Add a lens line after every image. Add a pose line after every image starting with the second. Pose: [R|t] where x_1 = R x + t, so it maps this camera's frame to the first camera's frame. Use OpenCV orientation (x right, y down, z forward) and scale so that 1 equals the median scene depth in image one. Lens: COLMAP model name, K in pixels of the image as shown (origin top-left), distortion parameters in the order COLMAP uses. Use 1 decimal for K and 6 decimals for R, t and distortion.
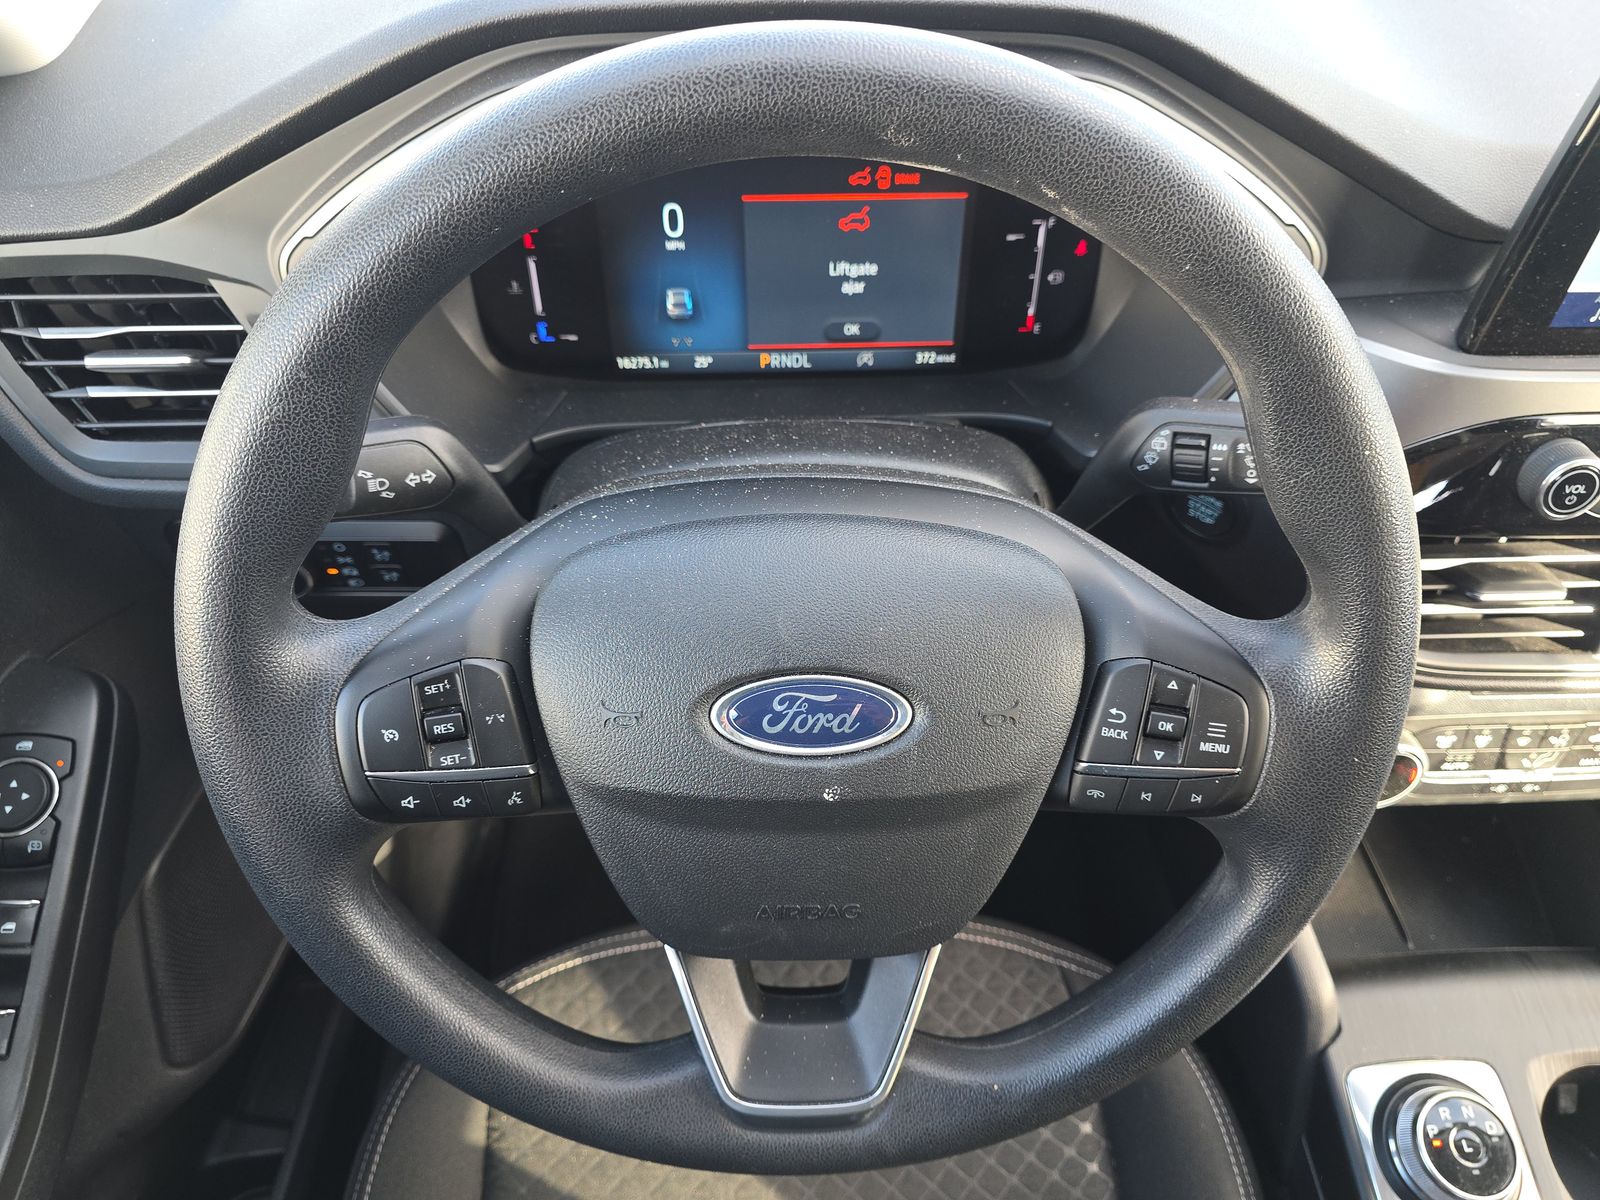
lens RADIAL K [[1088.6, 0, 796.7], [0, 1088.6, 599.8], [0, 0, 1]] dist [0.010829, -0.013055]
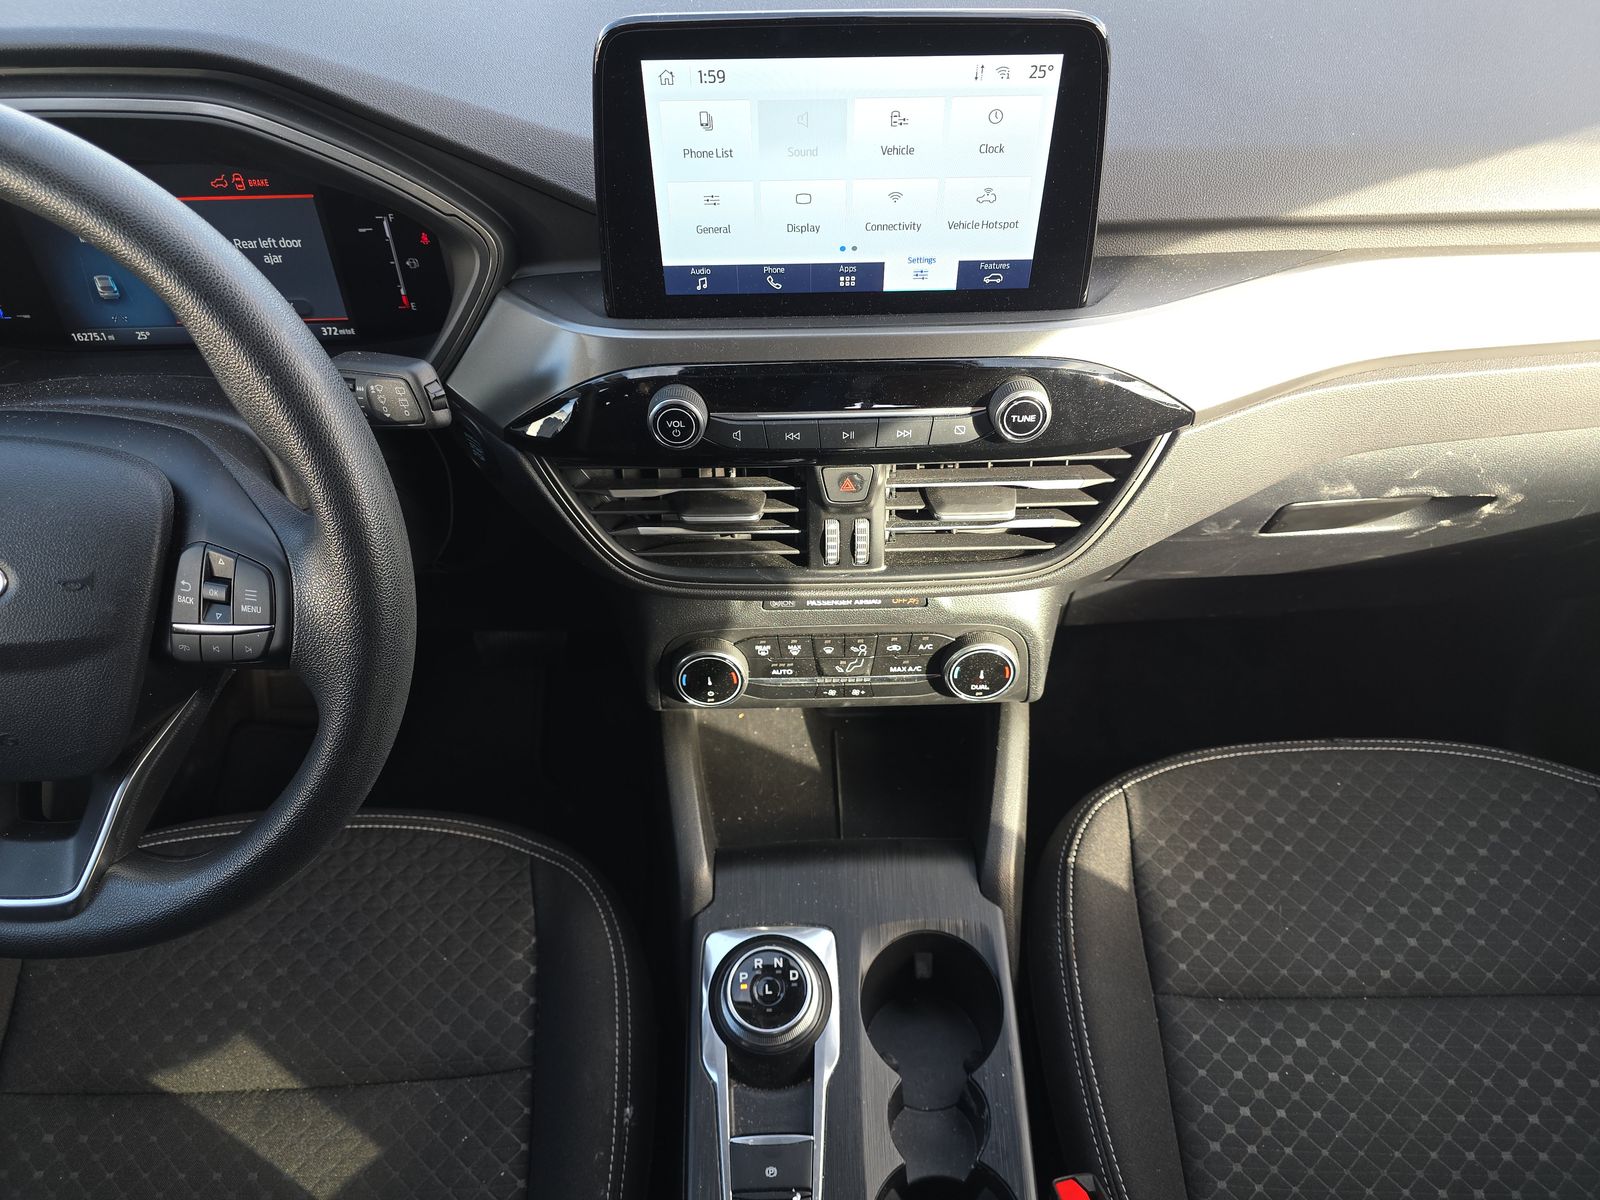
lens RADIAL K [[1088.6, 0, 799.9], [0, 1088.6, 597.9], [0, 0, 1]] dist [0.010829, -0.013055]
pose [[0.999557, -0.001285, -0.029738, 0.683861], [0.001060, 0.999971, -0.007572, 0.083507], [0.029746, 0.007537, 0.999529, -0.189050]]
